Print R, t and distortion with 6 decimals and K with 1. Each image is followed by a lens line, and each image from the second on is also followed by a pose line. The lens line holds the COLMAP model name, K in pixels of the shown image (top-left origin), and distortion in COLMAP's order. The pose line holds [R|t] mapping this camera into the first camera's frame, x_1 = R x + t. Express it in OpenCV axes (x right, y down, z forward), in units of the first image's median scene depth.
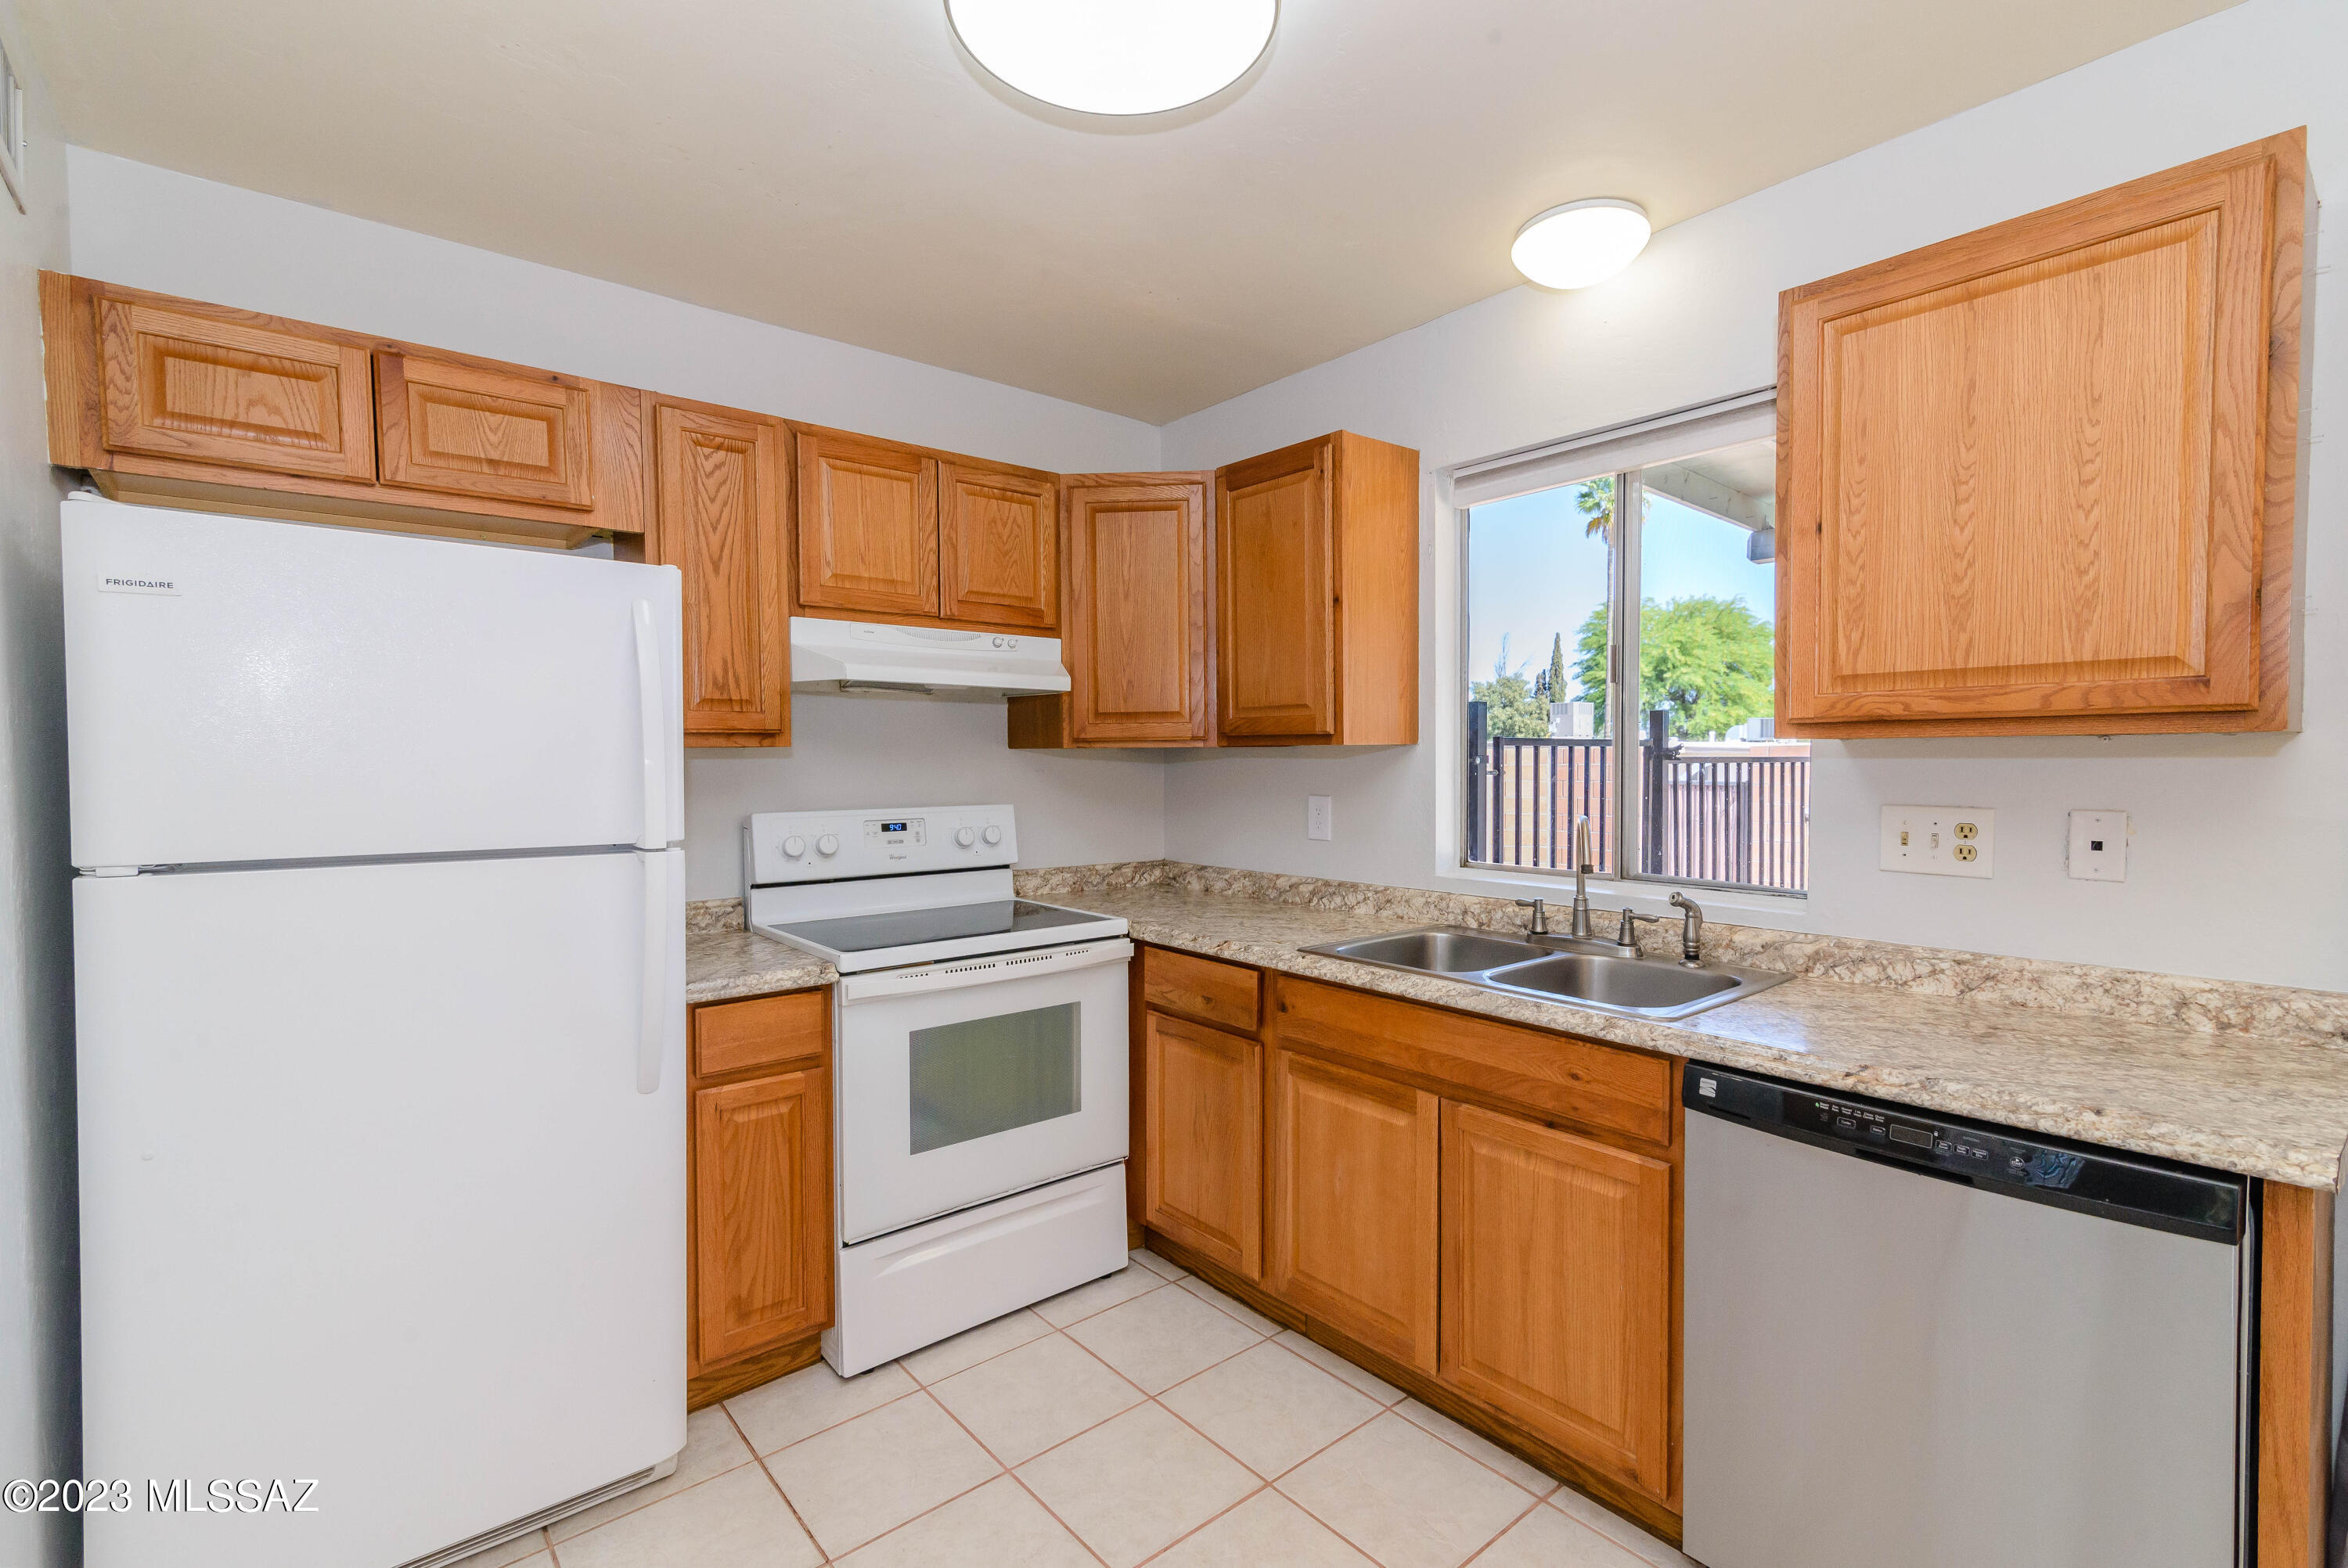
lens RADIAL K [[1066.2, 0, 1183.6], [0, 1066.2, 793.5], [0, 0, 1]] dist [0.014427, -0.000464]
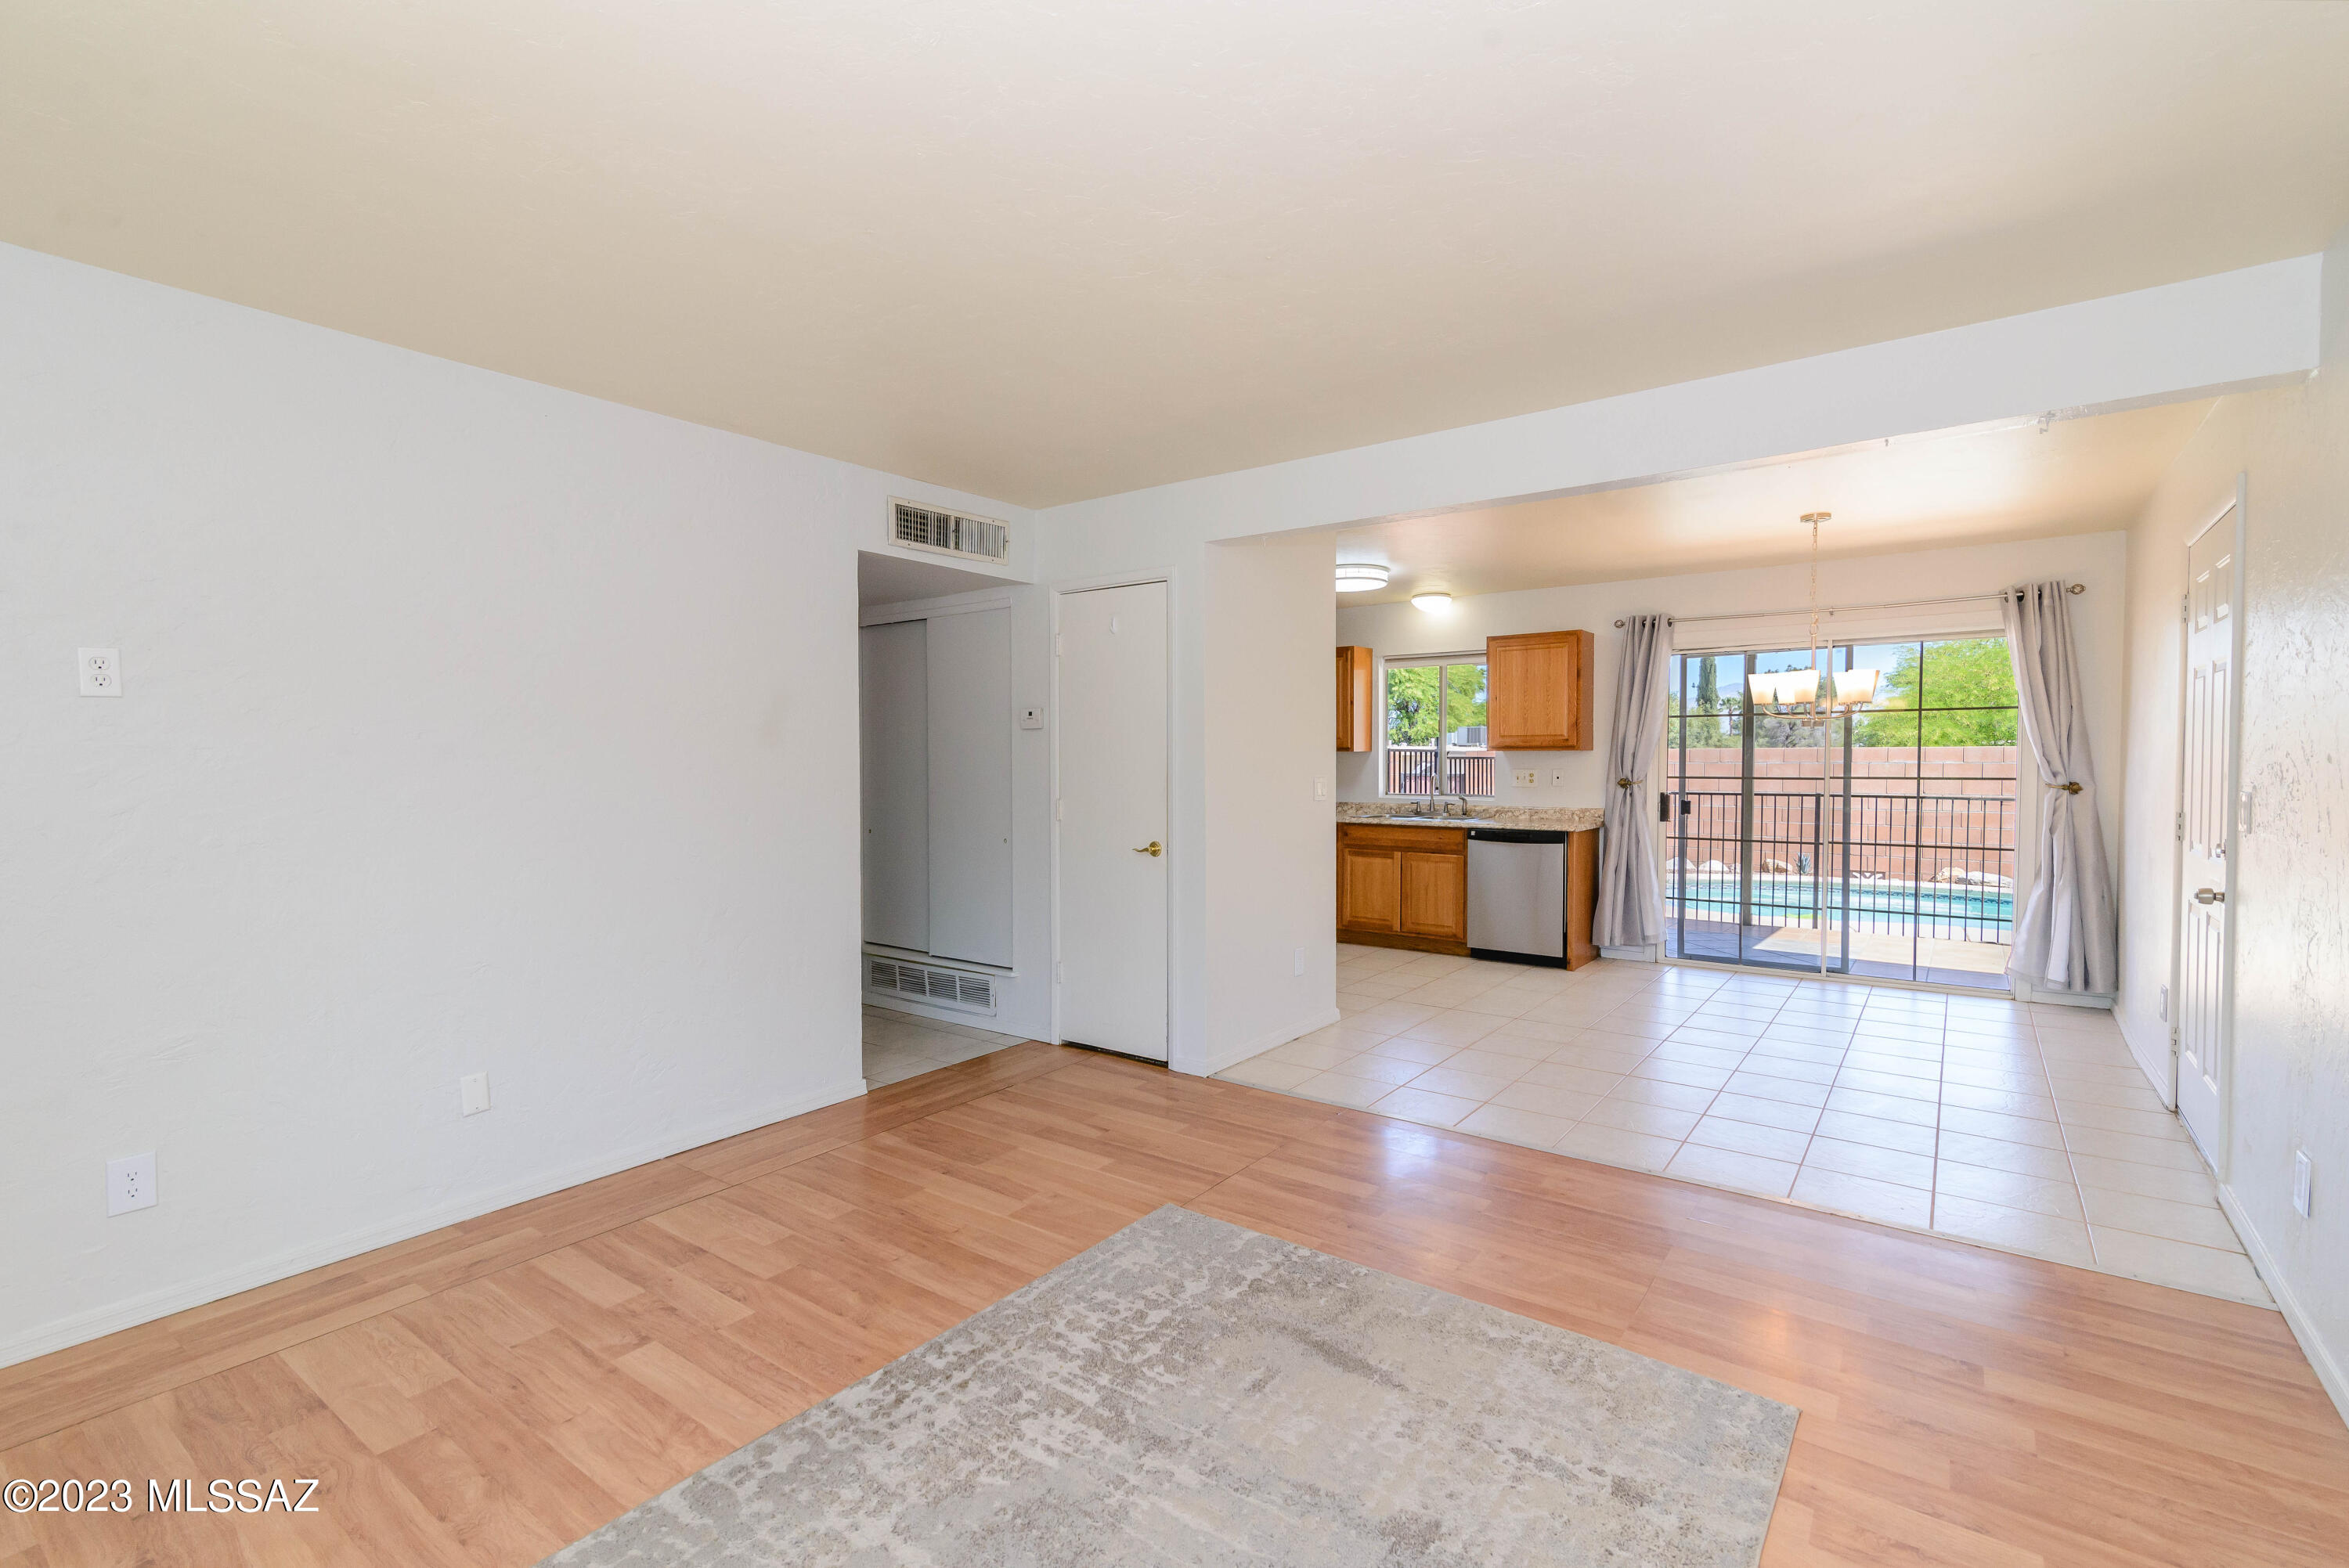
lens RADIAL K [[1066.7, 0, 1180.8], [0, 1066.7, 790.0], [0, 0, 1]] dist [0.014427, -0.000464]
pose [[0.972817, -0.004283, 0.231534, -1.111424], [0.005271, 0.999979, -0.003648, 0.076324], [-0.231514, 0.004769, 0.972820, -1.959818]]
